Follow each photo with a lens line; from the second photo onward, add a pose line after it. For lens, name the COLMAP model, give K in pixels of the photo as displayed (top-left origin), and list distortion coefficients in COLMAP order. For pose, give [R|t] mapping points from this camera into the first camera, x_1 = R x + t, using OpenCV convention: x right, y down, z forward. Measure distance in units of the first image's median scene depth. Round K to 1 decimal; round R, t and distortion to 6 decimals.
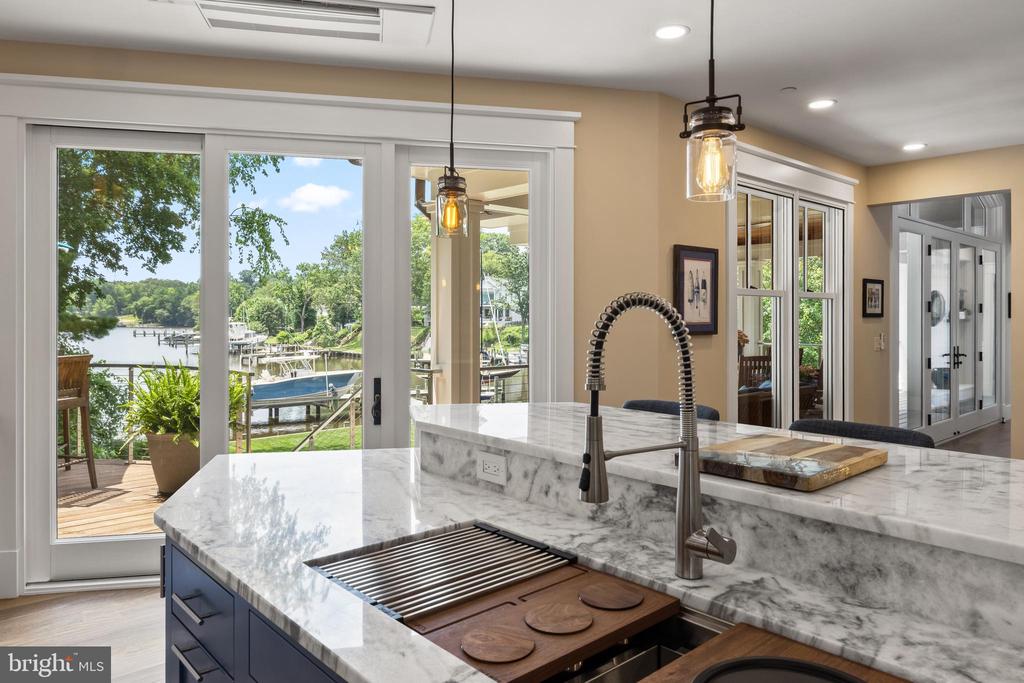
lens RADIAL K [[691.4, 0, 510.0], [0, 691.4, 331.3], [0, 0, 1]] dist [0.001914, -0.001226]
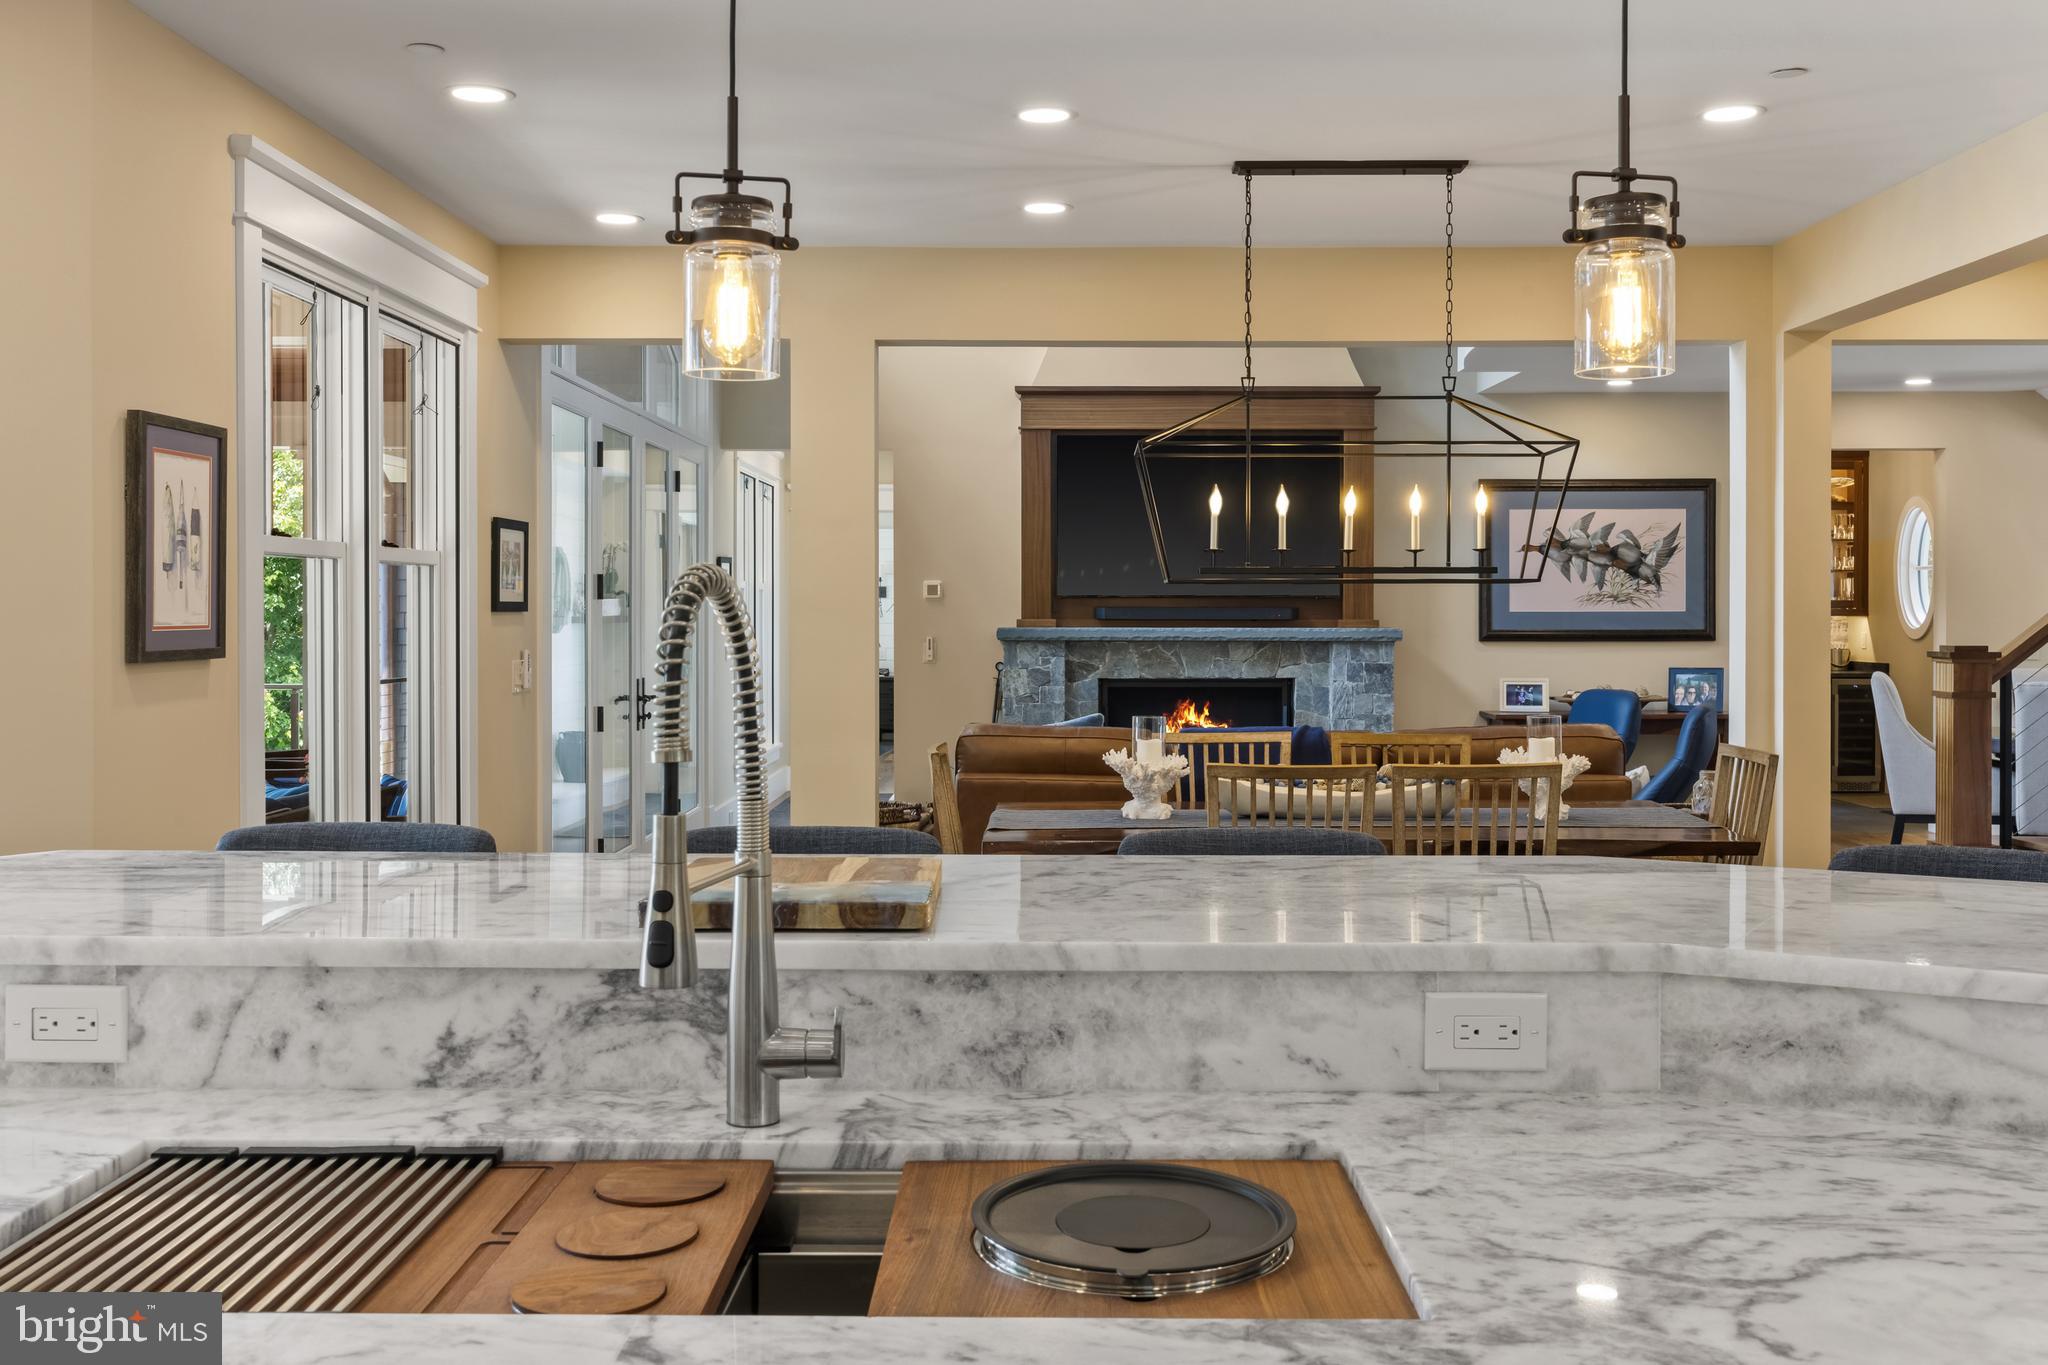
lens RADIAL K [[1996.1, 0, 1028.8], [0, 1996.1, 679.7], [0, 0, 1]] dist [0.002573, 0.000000]
pose [[0.674288, -0.025101, 0.738042, -0.687191], [0.014402, 0.999679, 0.020842, 0.000035], [-0.738328, -0.003424, 0.674433, -0.139356]]
